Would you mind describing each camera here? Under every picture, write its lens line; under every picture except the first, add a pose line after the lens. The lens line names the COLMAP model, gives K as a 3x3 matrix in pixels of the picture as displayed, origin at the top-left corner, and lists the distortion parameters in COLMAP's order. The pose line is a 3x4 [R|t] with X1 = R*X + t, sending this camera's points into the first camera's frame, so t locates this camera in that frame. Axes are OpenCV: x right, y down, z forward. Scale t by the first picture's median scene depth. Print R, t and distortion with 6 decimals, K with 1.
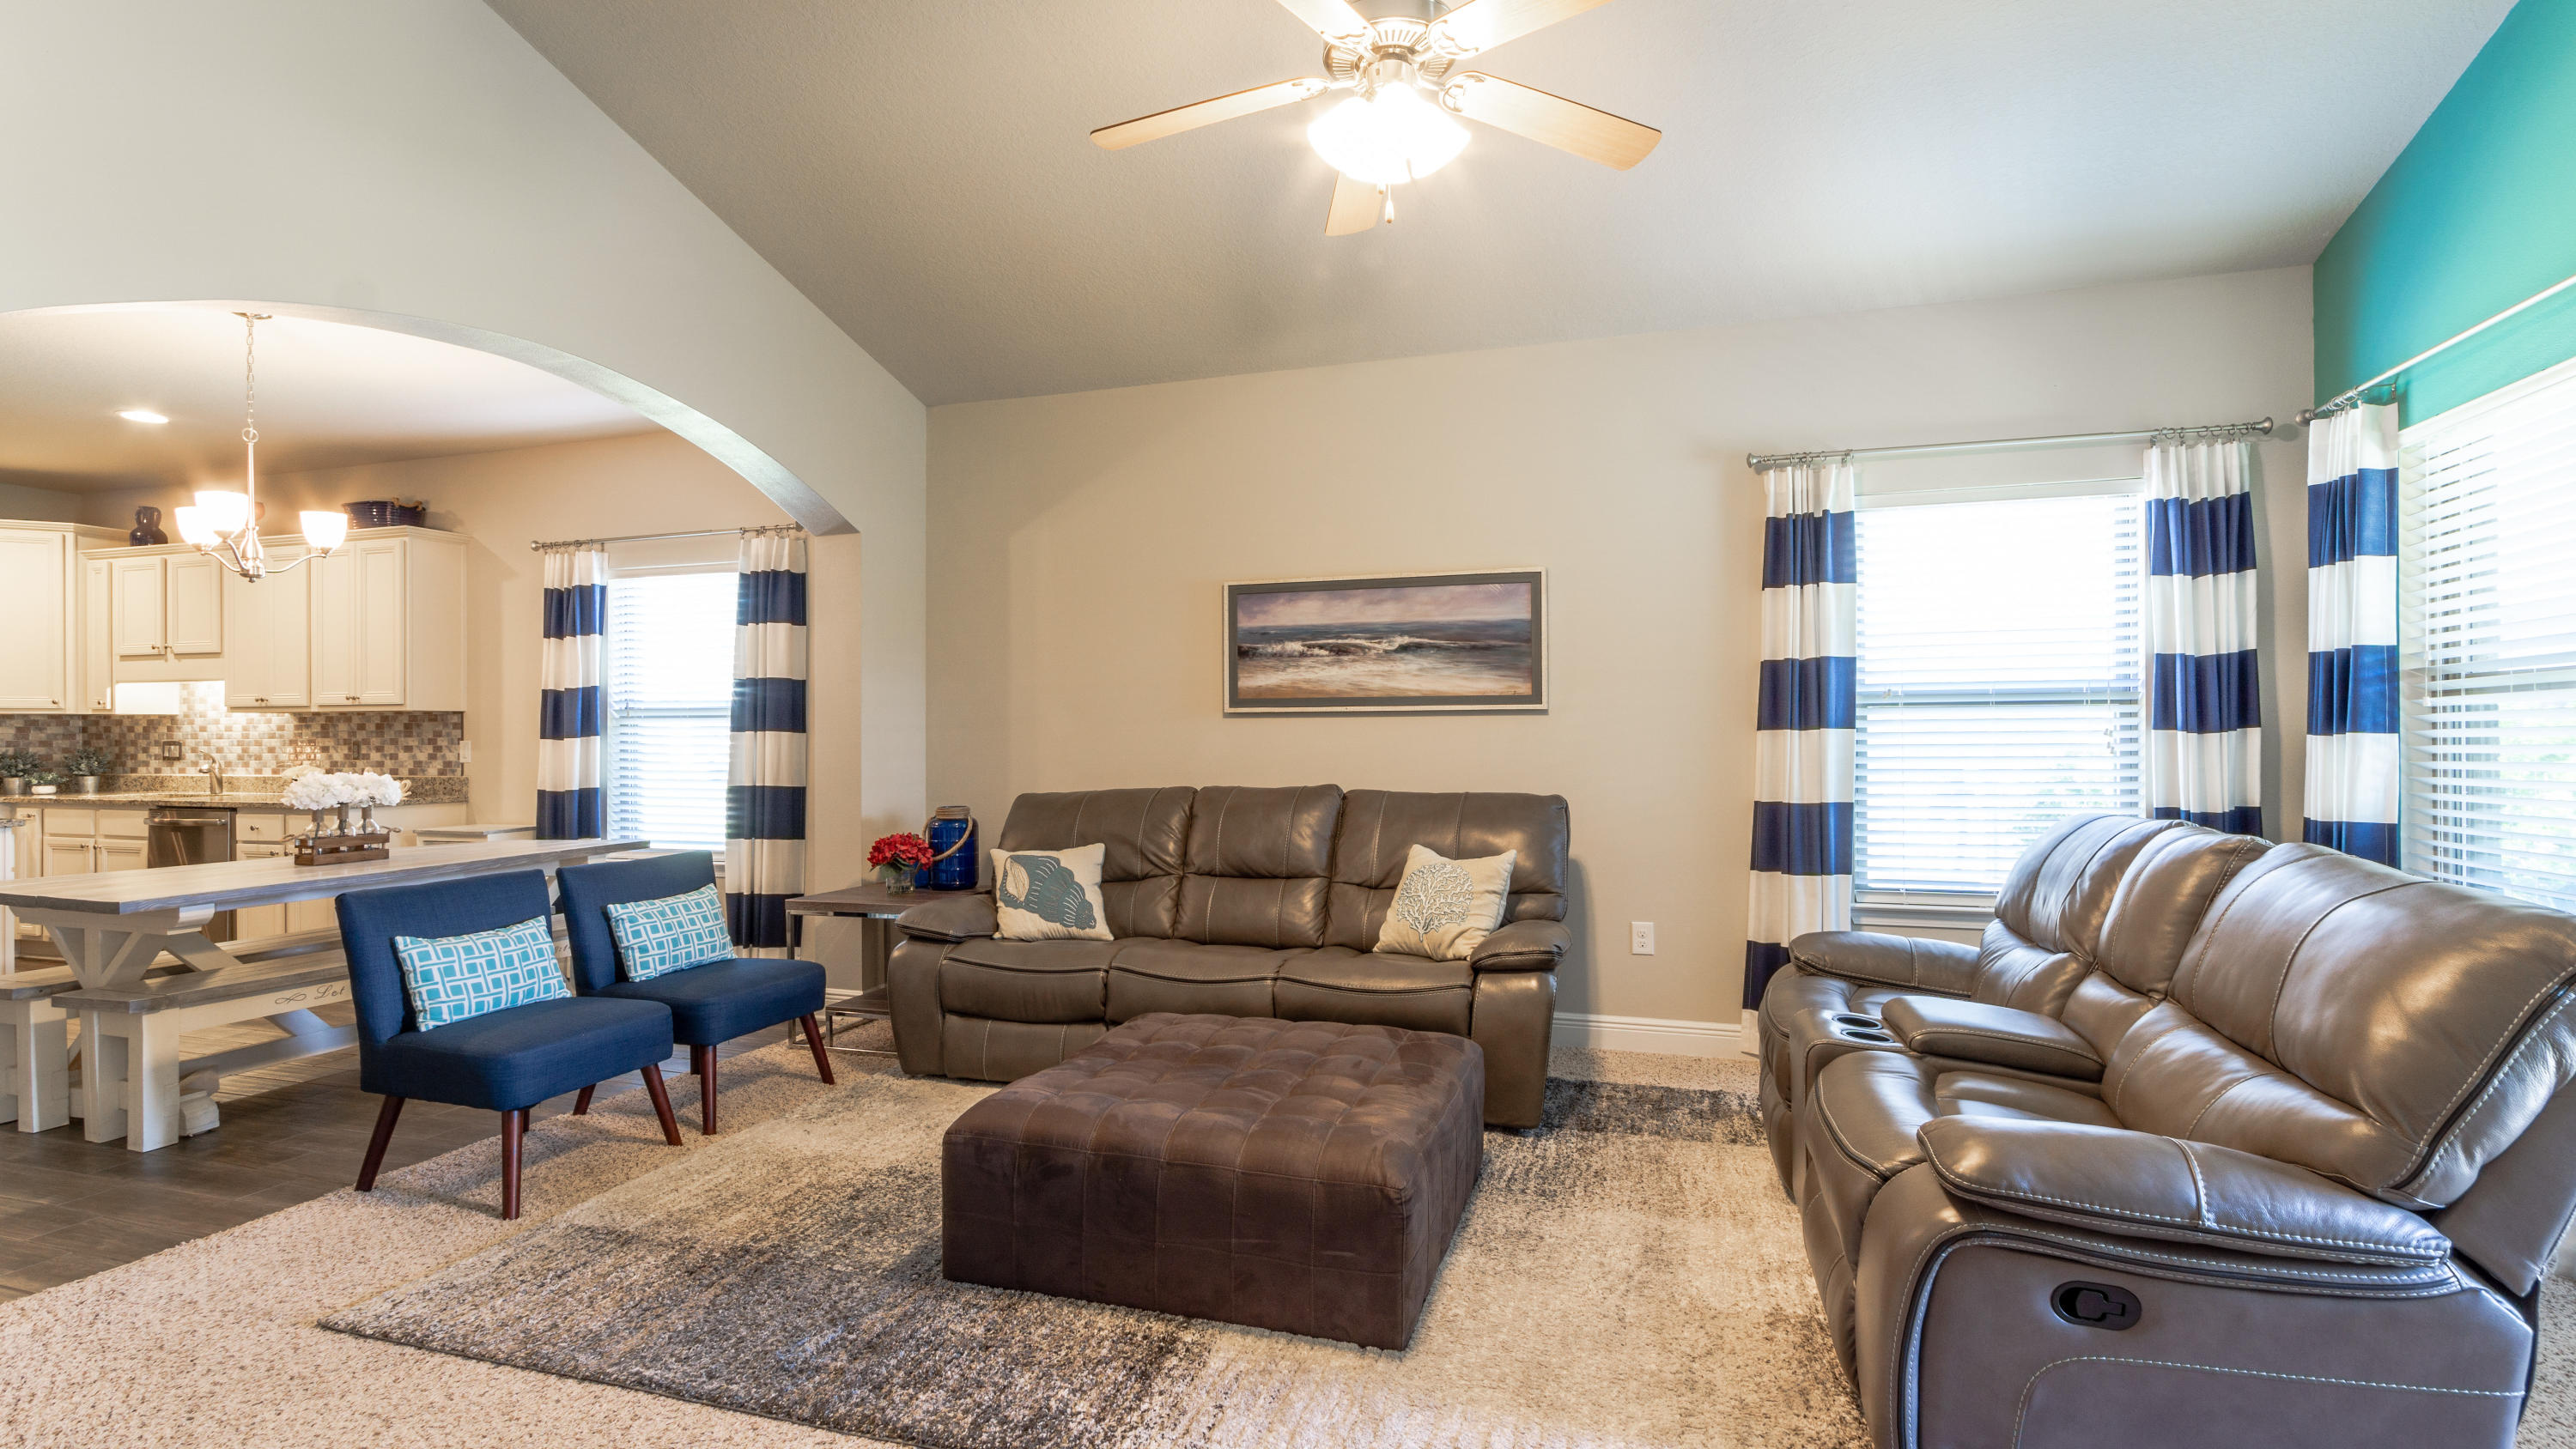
lens RADIAL K [[1168.2, 0, 1296.8], [0, 1168.2, 727.5], [0, 0, 1]] dist [-0.006737, -0.000158]
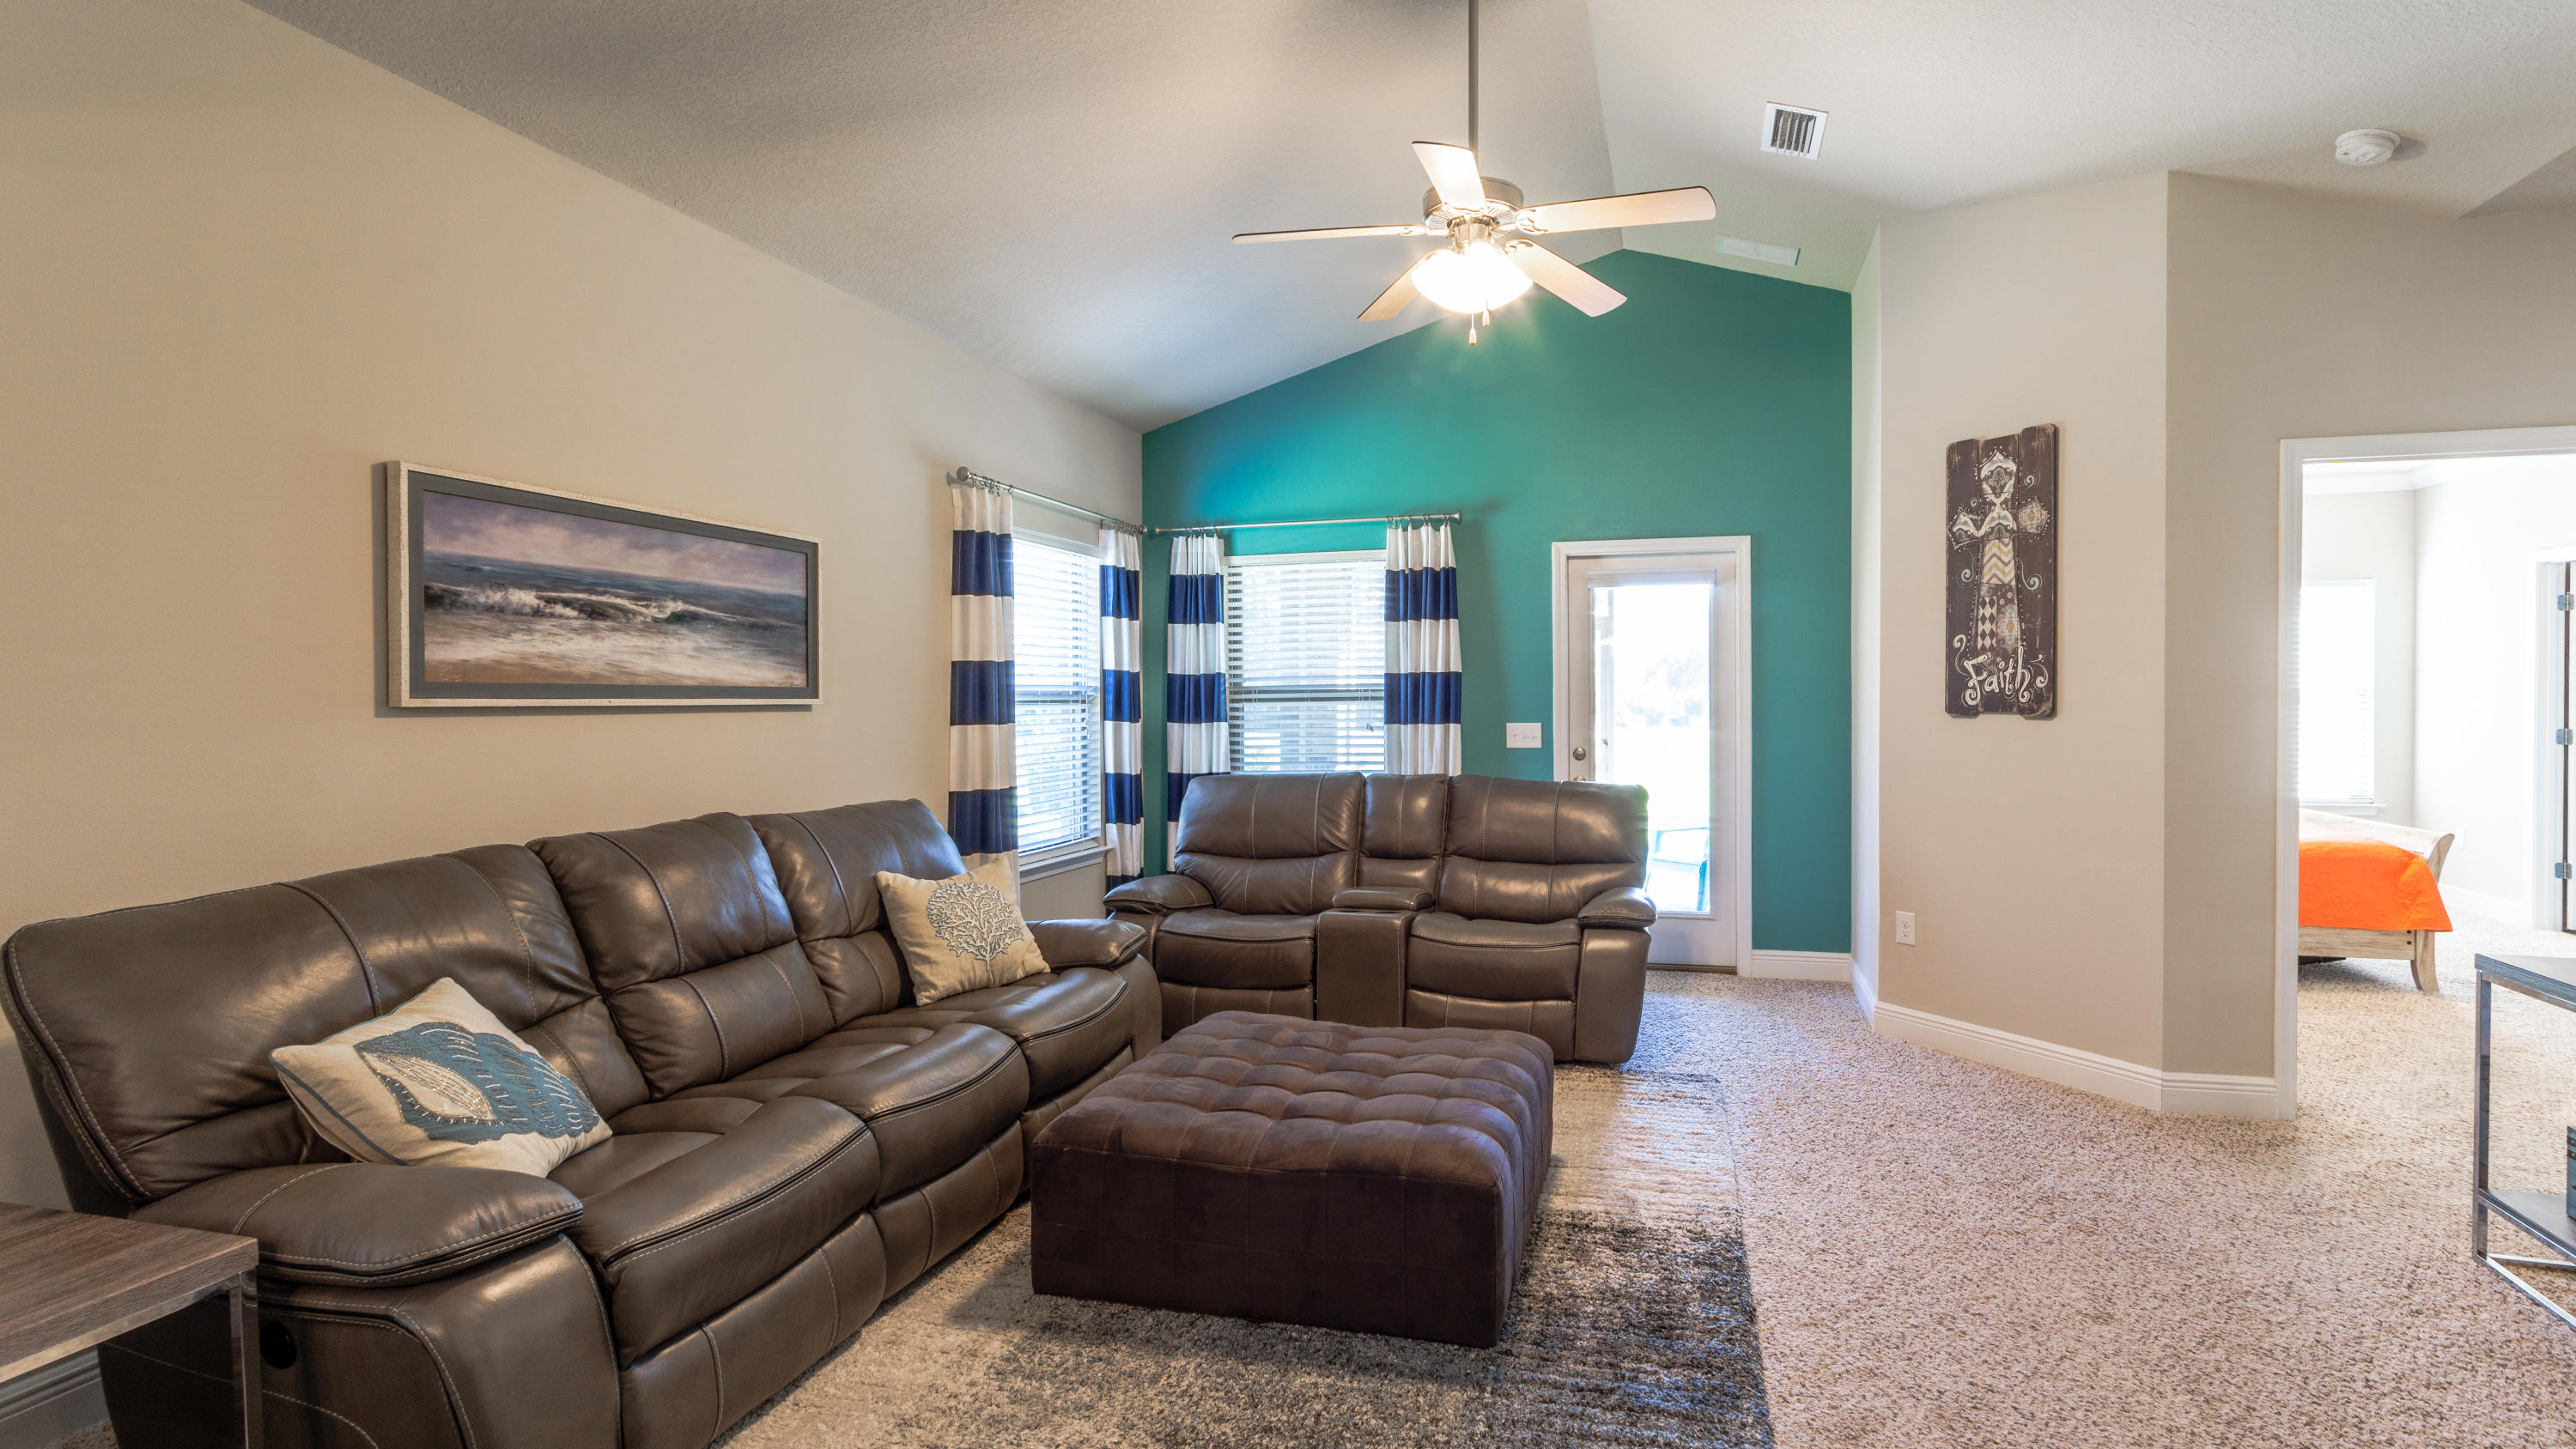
lens RADIAL K [[1168.2, 0, 1412.3], [0, 1168.2, 711.9], [0, 0, 1]] dist [-0.006737, -0.000158]
pose [[-0.065039, -0.004048, 0.997875, -0.660827], [0.001736, 0.999990, 0.004170, -0.012877], [-0.997881, 0.002003, -0.065031, 0.610463]]
